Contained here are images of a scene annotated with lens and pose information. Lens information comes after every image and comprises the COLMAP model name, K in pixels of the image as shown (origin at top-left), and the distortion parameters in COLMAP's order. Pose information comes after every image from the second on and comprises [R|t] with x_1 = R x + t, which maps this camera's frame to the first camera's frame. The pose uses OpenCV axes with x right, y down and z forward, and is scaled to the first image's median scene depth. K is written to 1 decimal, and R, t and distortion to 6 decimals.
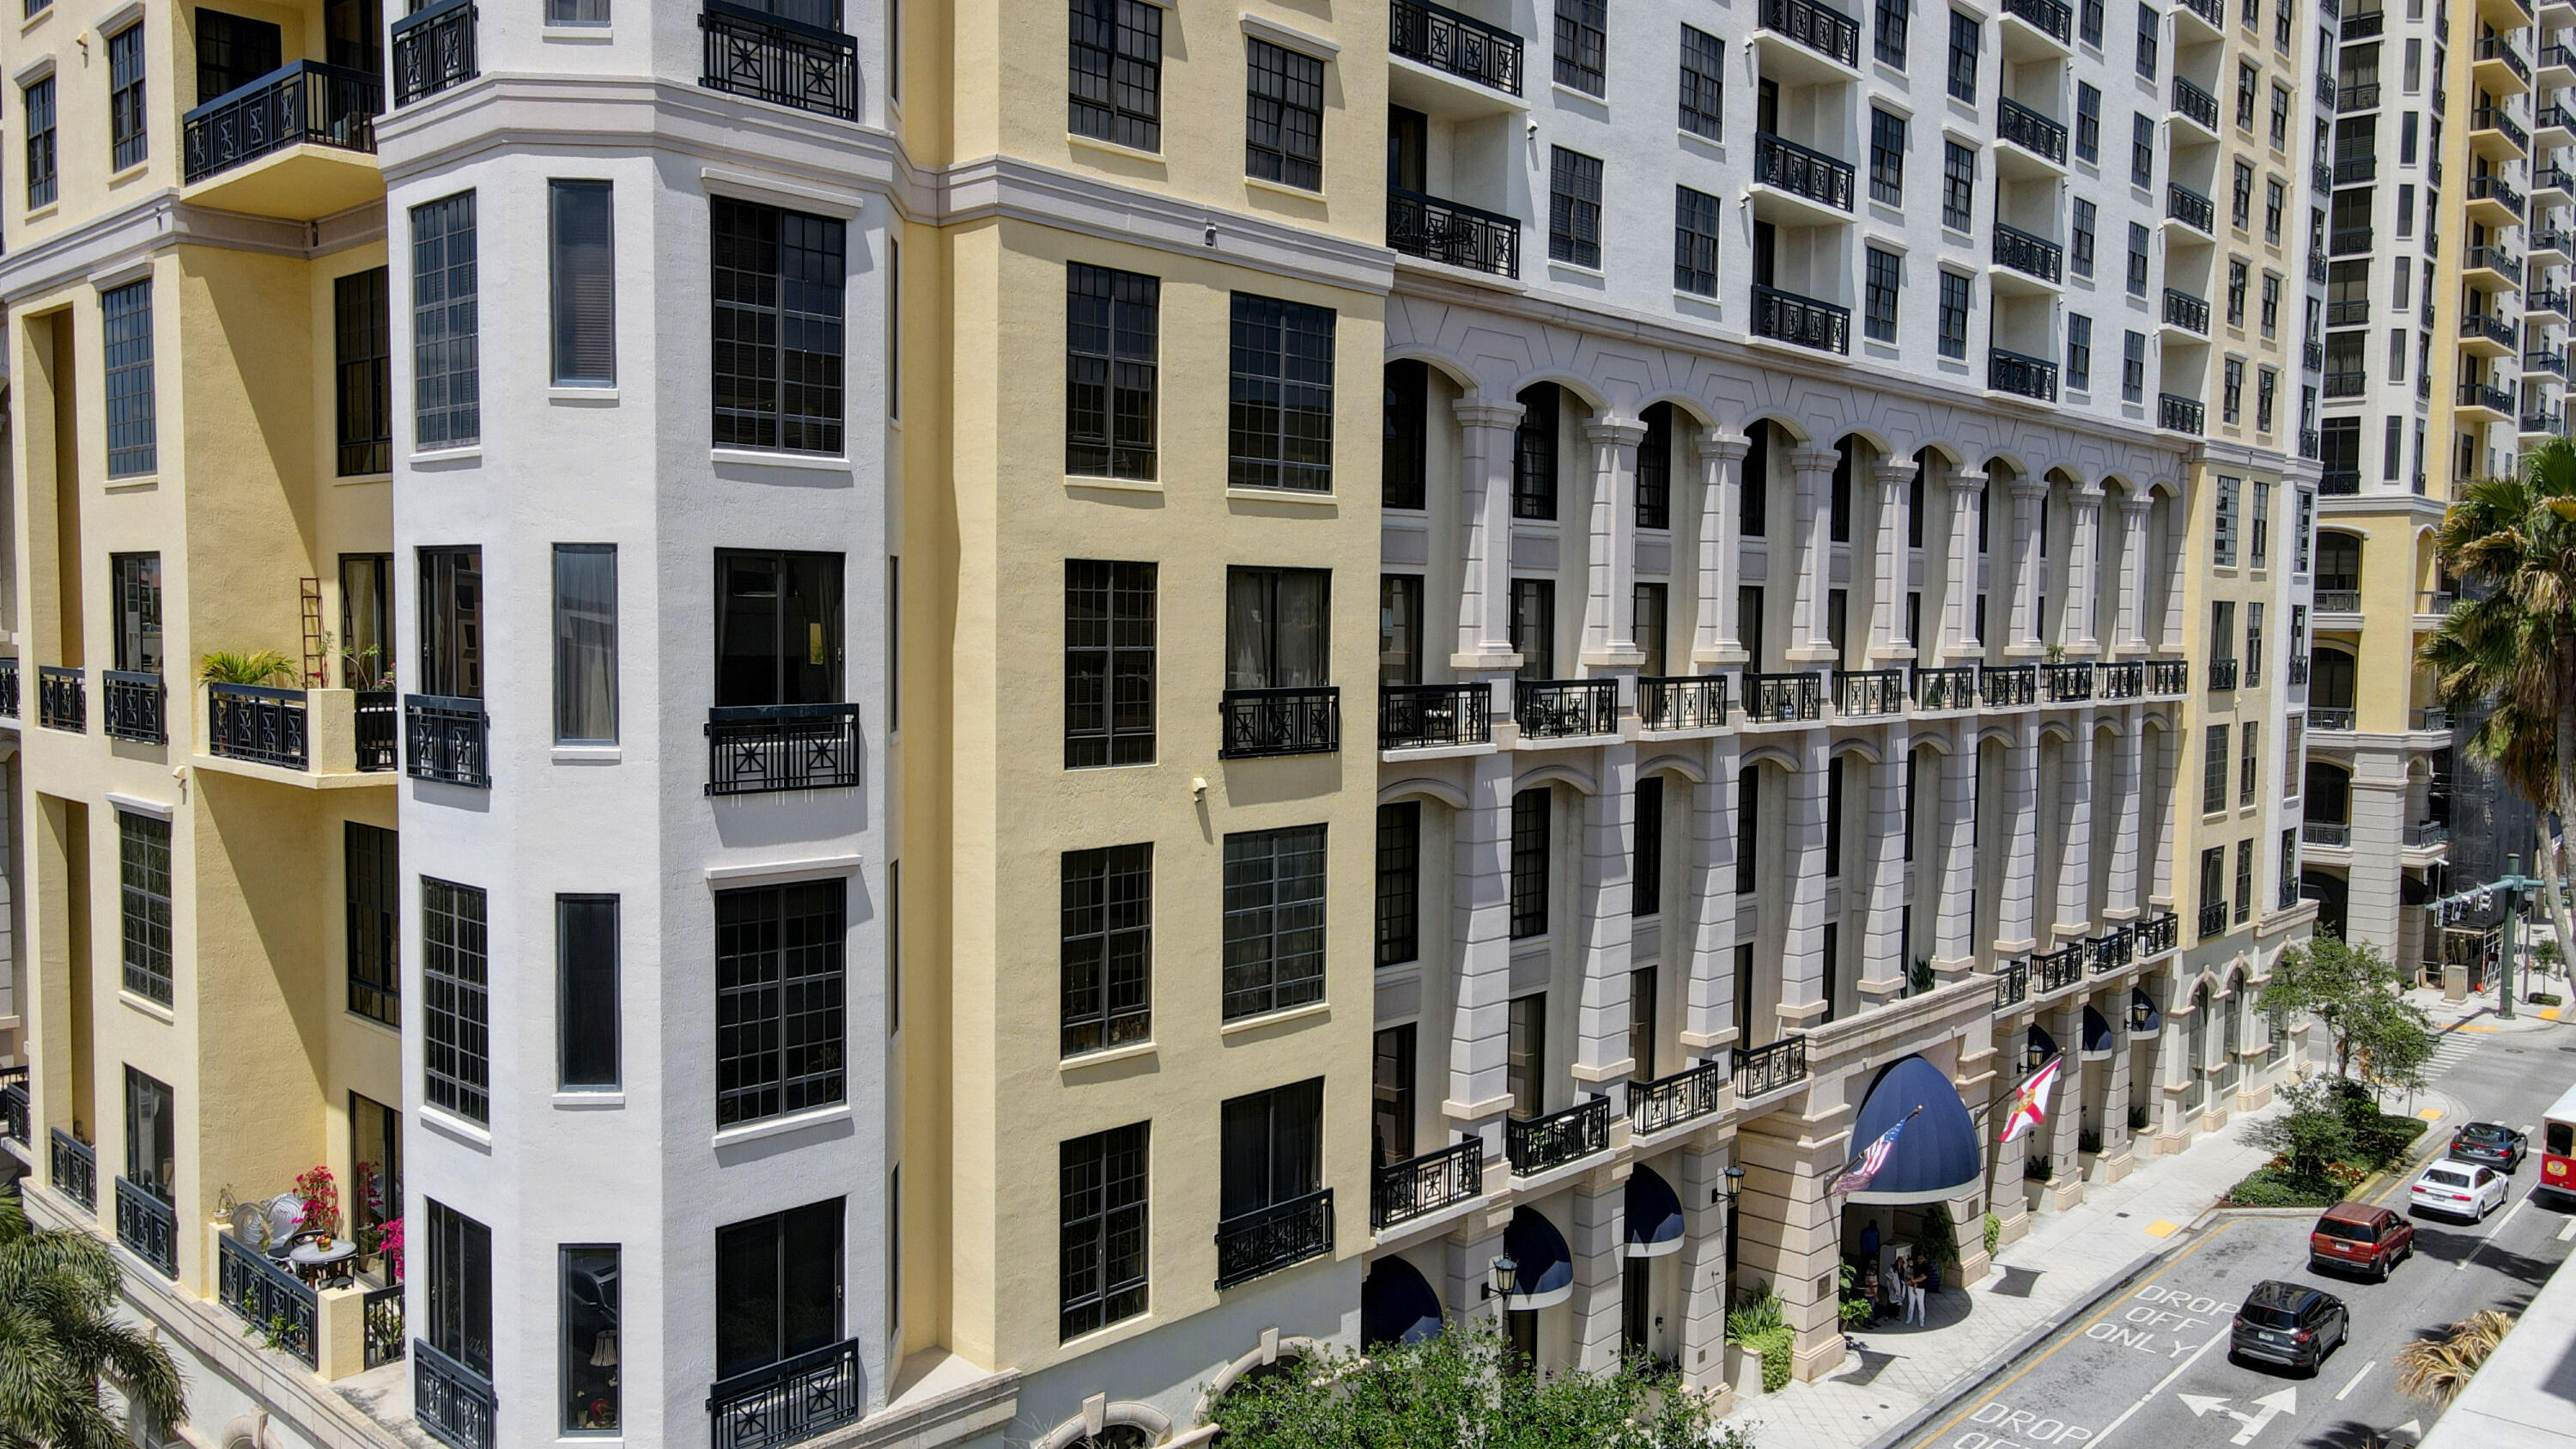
lens RADIAL K [[1907.0, 0, 1283.2], [0, 1907.0, 726.1], [0, 0, 1]] dist [-0.004491, 0.029432]
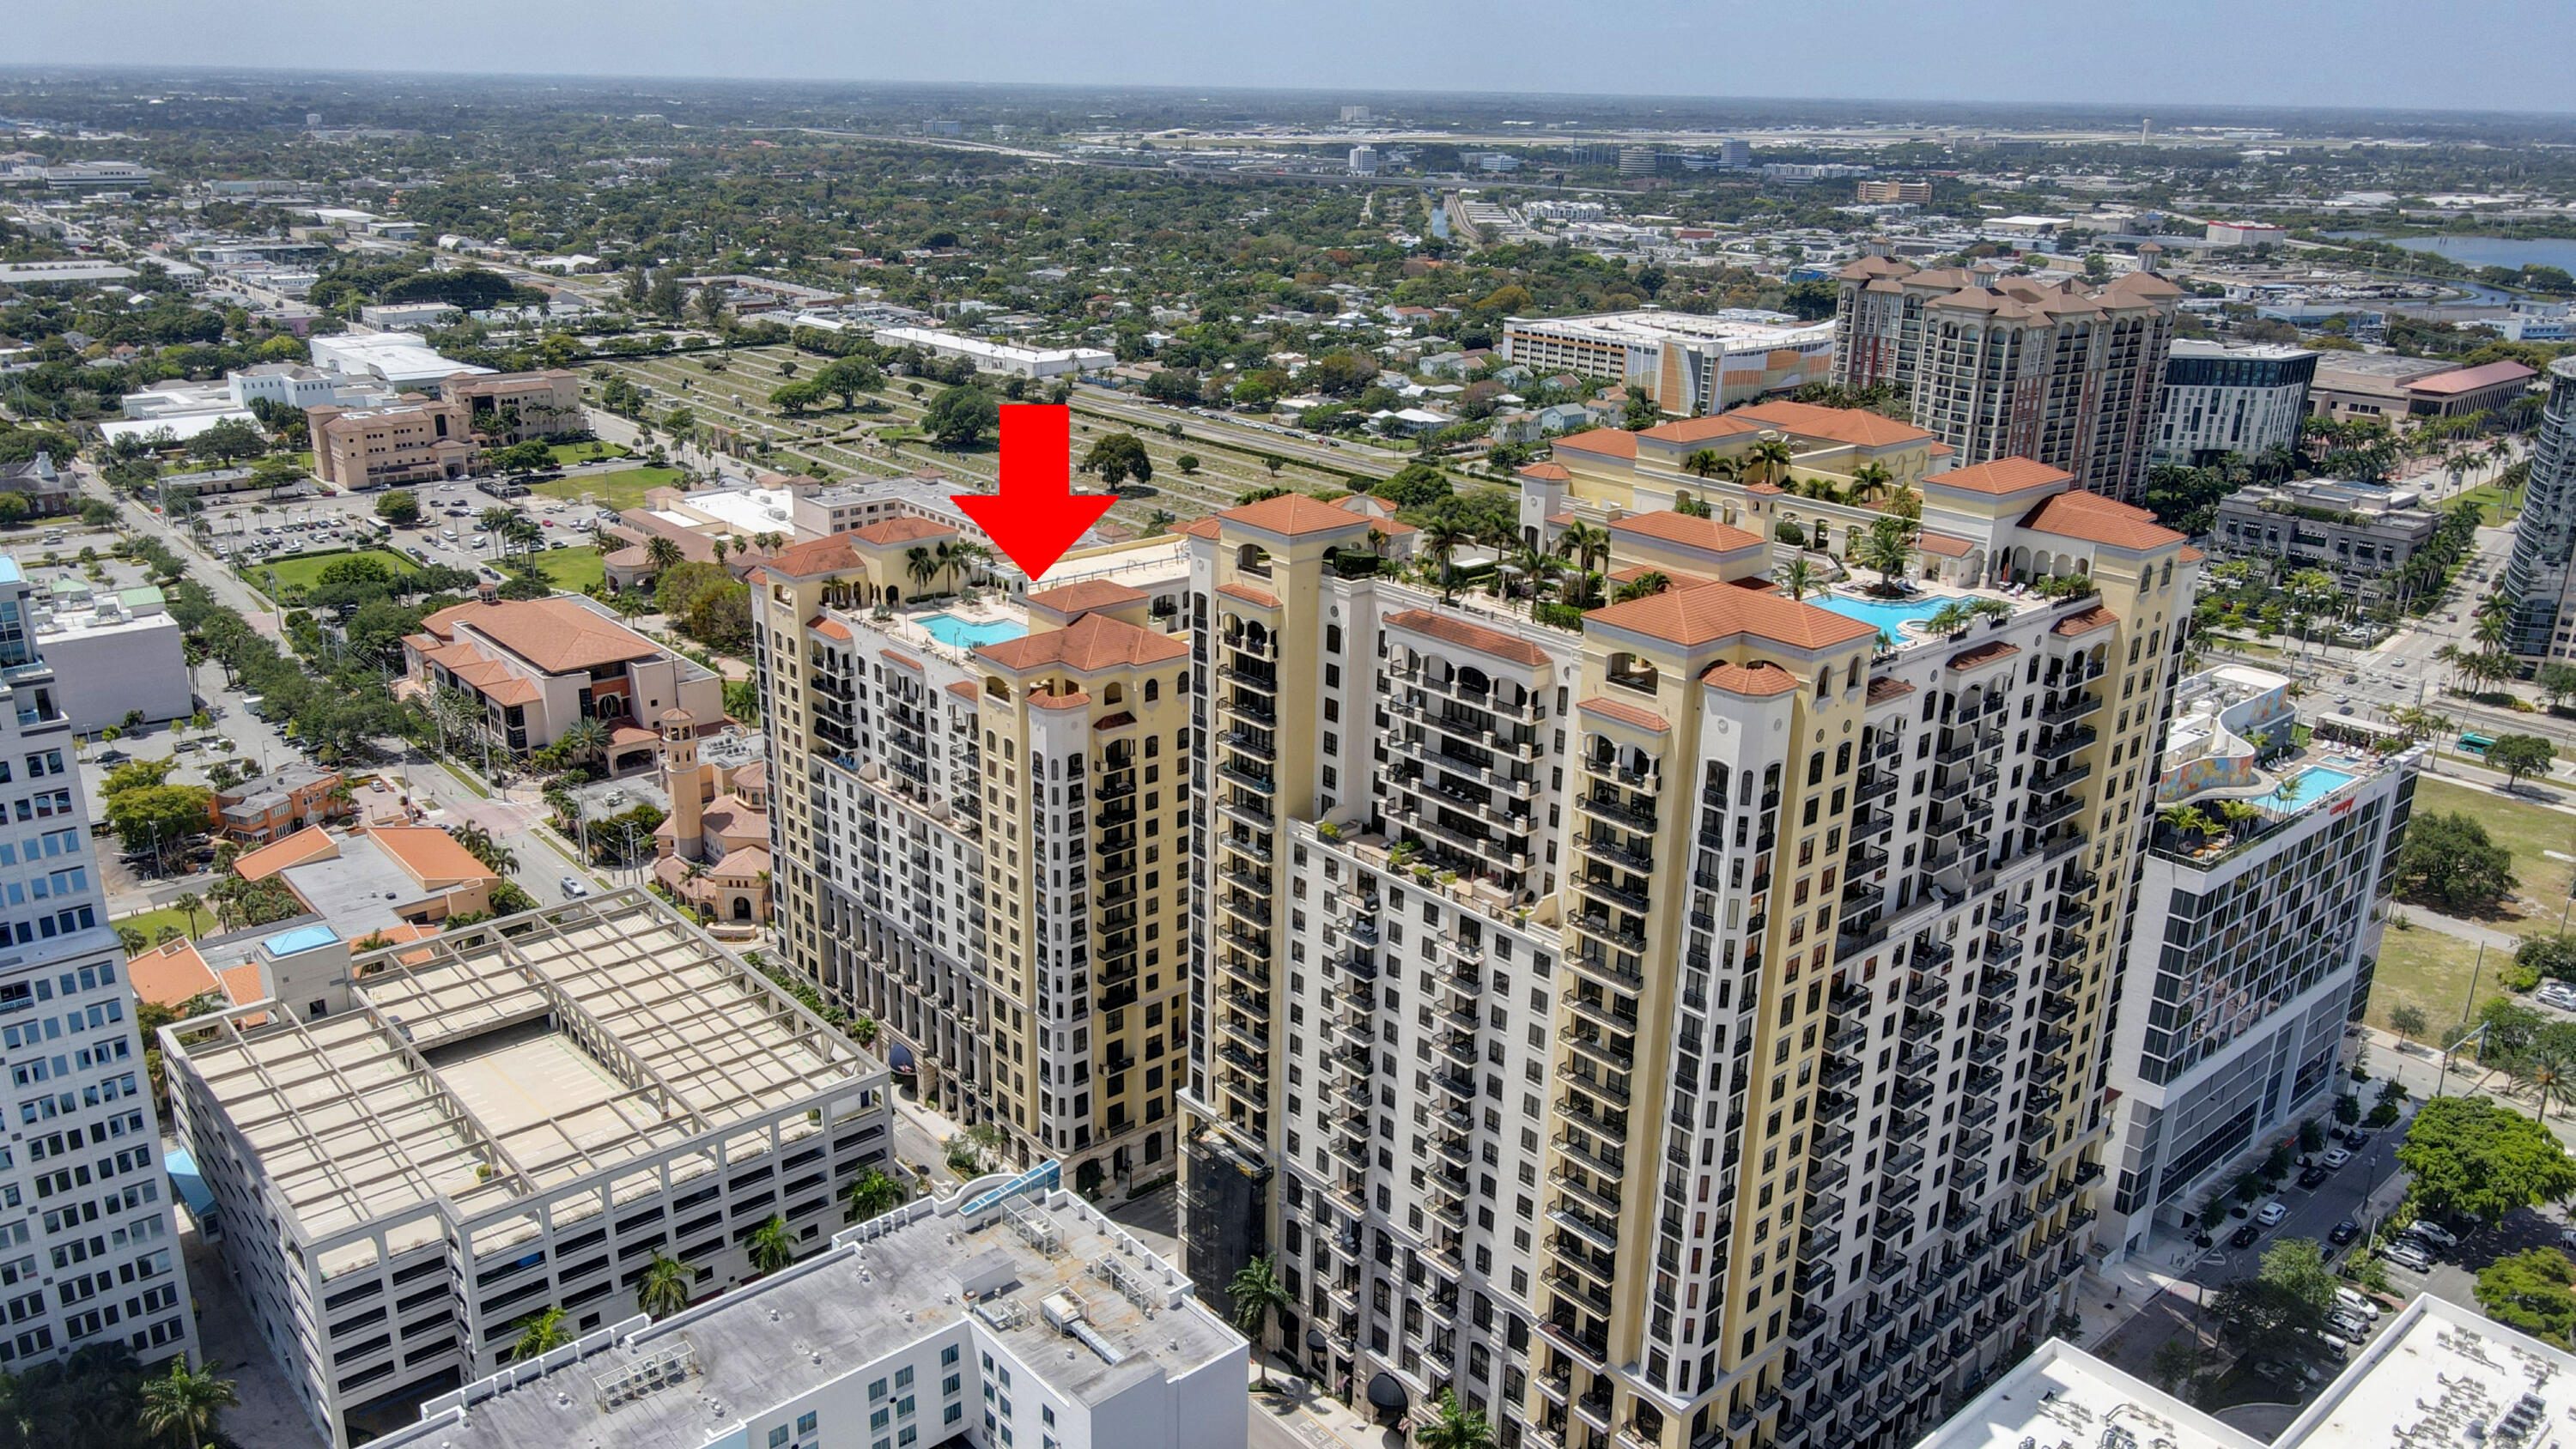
lens RADIAL K [[1906.4, 0, 1262.6], [0, 1906.4, 733.0], [0, 0, 1]] dist [-0.004491, 0.029432]
pose [[-0.113840, 0.309666, -0.944006, 4.119025], [-0.080439, 0.944191, 0.319427, -2.003080], [0.990237, 0.112298, -0.082578, 1.972154]]
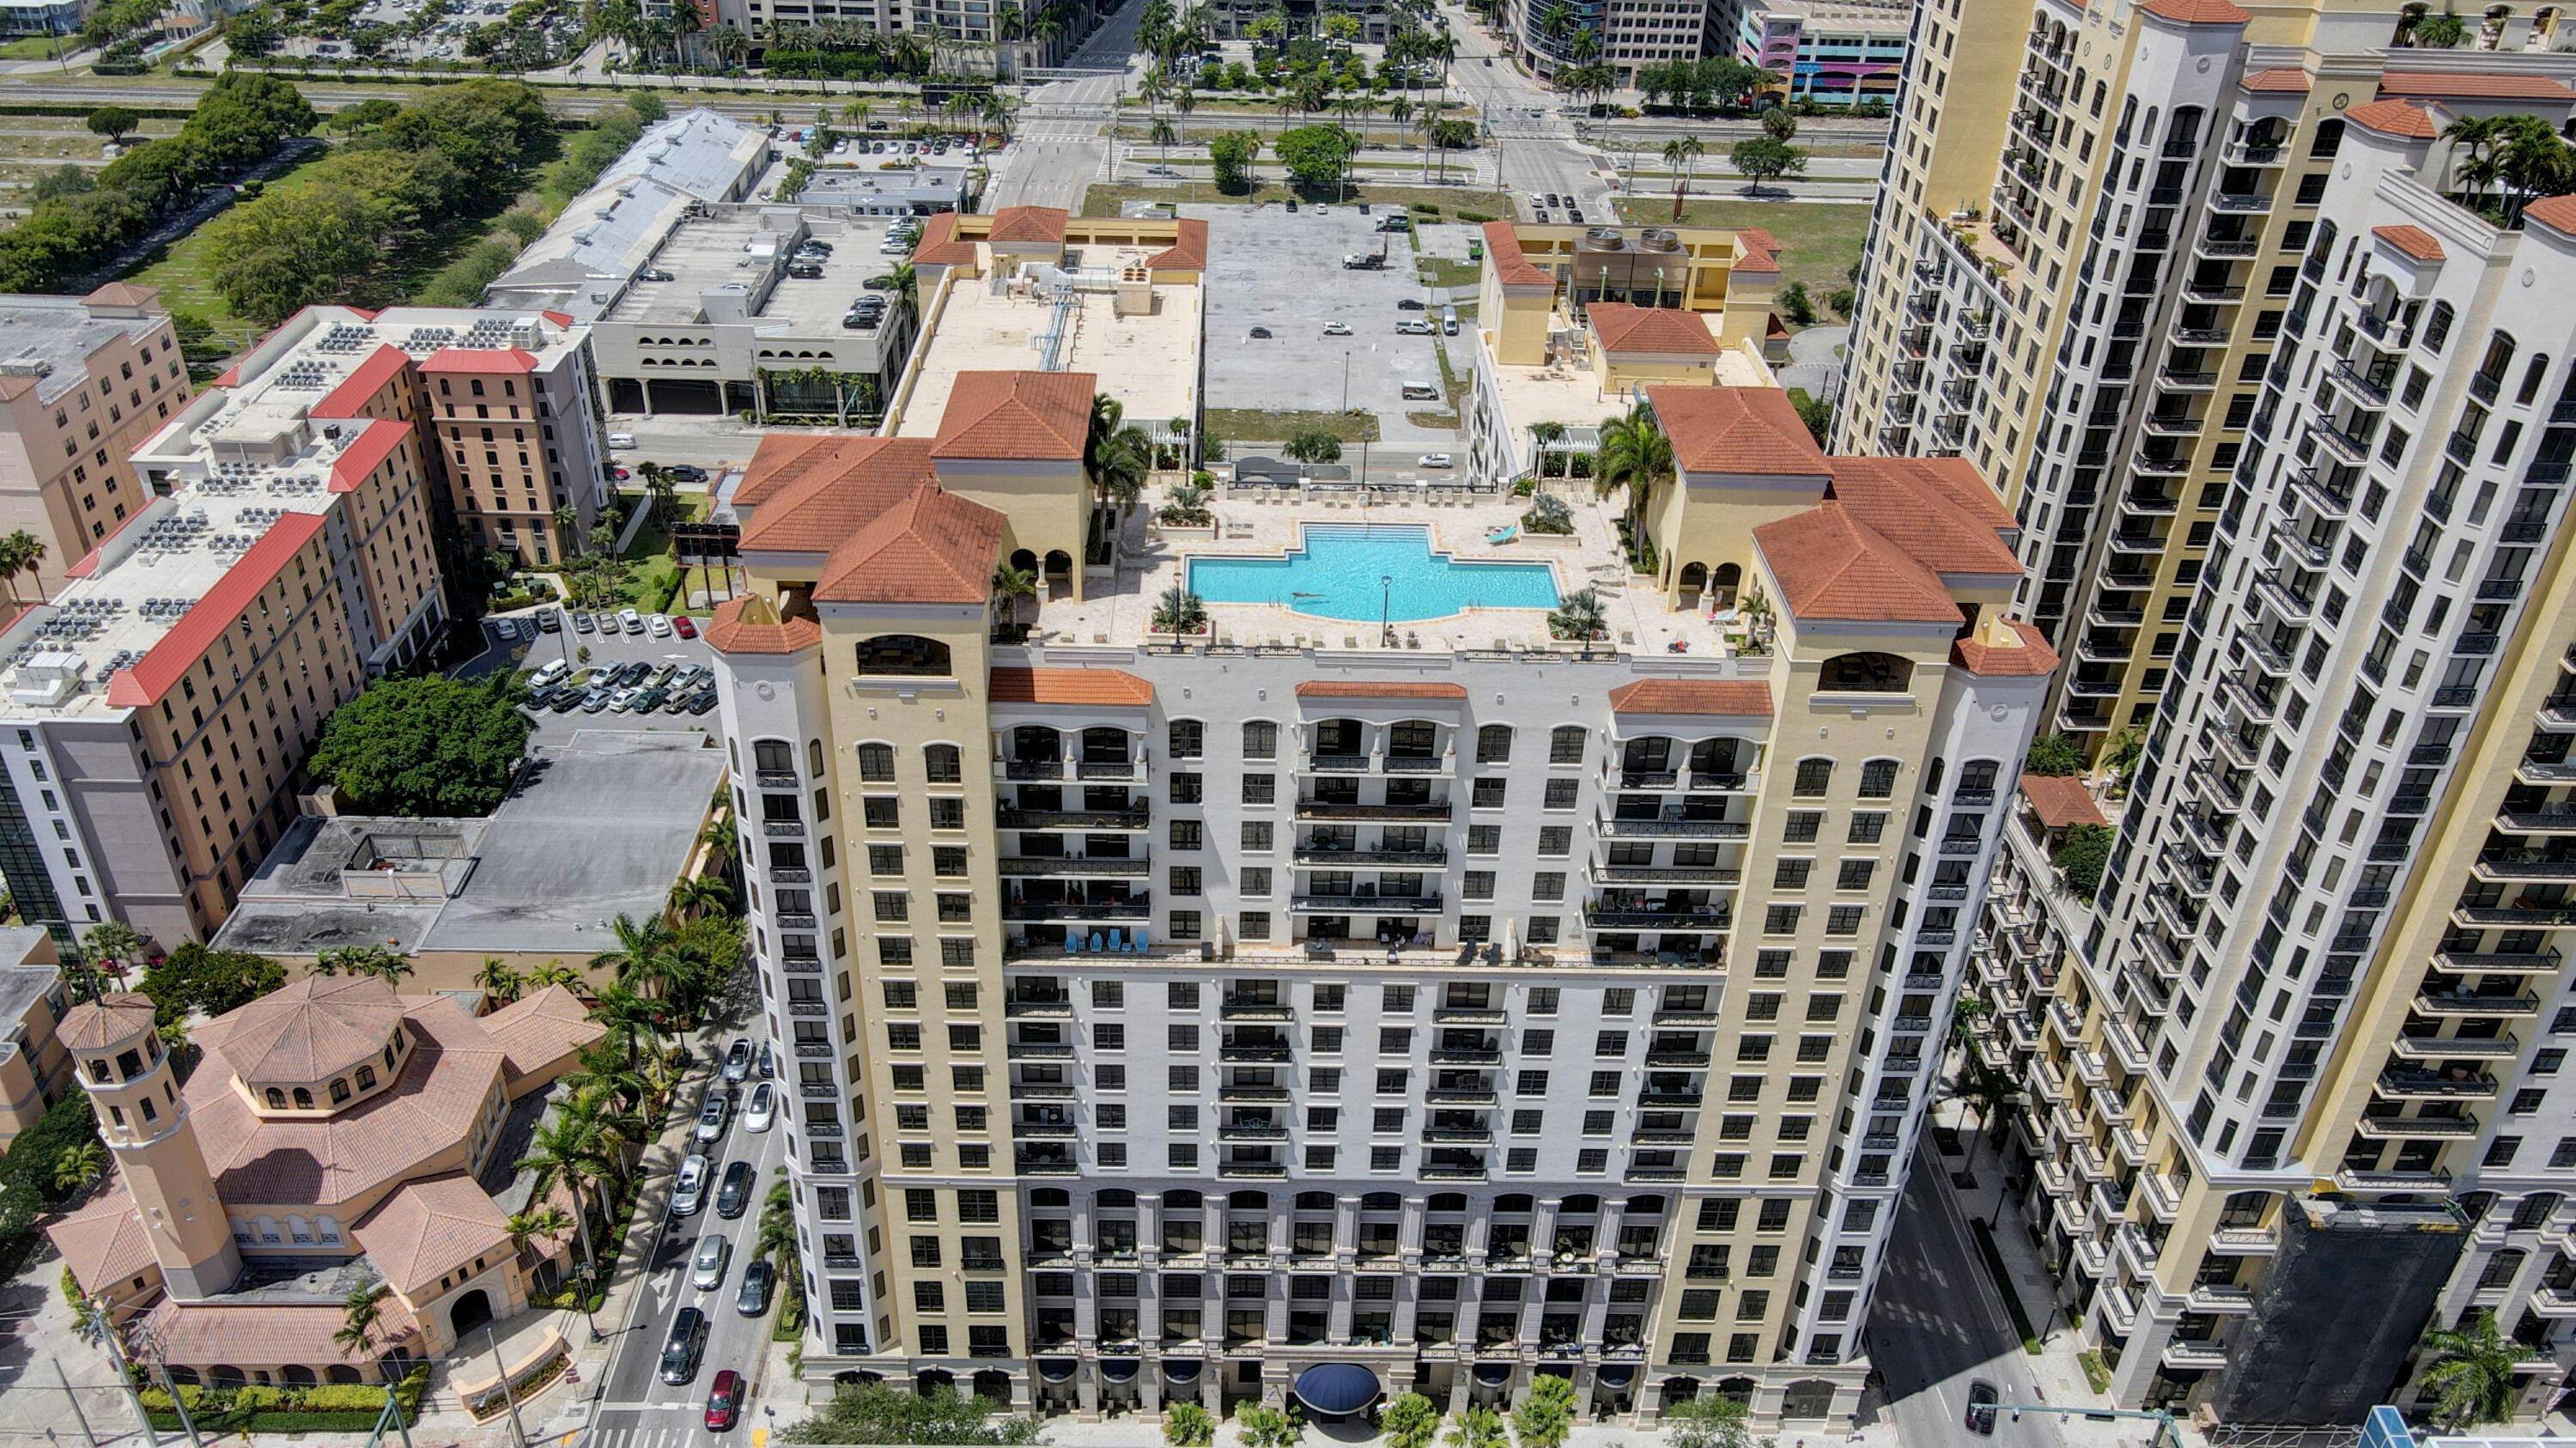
lens RADIAL K [[1906.9, 0, 1270.7], [0, 1906.9, 729.1], [0, 0, 1]] dist [-0.004491, 0.029432]
pose [[0.686334, 0.392190, -0.612480, 1.335013], [-0.063987, 0.871442, 0.486308, -1.632217], [0.724466, -0.294579, 0.623195, -0.404279]]
